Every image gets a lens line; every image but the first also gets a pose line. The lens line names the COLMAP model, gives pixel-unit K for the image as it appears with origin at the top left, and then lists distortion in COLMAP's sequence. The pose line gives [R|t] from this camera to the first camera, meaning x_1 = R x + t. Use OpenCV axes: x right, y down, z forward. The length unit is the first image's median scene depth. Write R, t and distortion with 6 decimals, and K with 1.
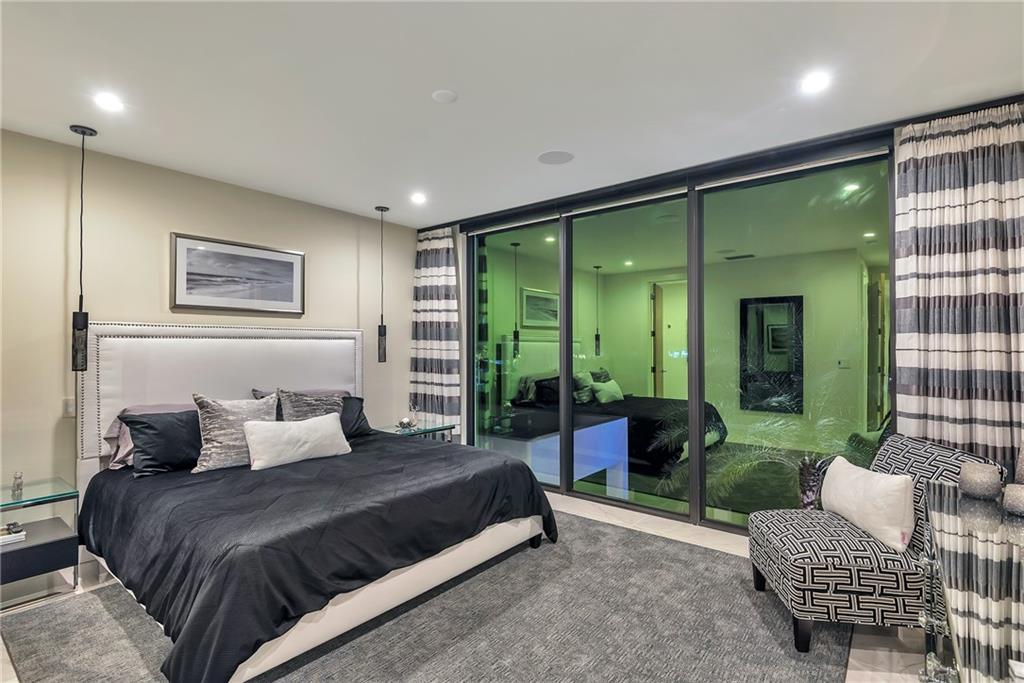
lens RADIAL K [[494.7, 0, 512.0], [0, 494.7, 341.5], [0, 0, 1]] dist [0.002095, 0.000008]
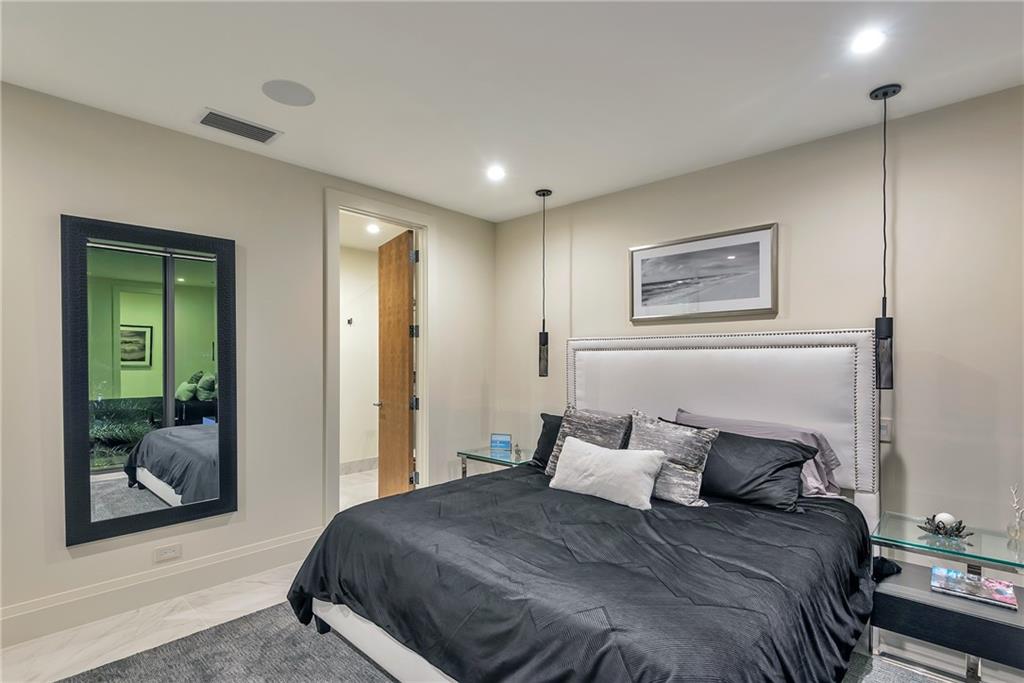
lens RADIAL K [[502.4, 0, 510.0], [0, 502.4, 358.6], [0, 0, 1]] dist [0.001572, 0.000048]
pose [[-0.091689, 0.004983, -0.995775, 0.379616], [0.010672, 0.999935, 0.004021, 0.004104], [0.995730, -0.010259, -0.091736, 0.824134]]
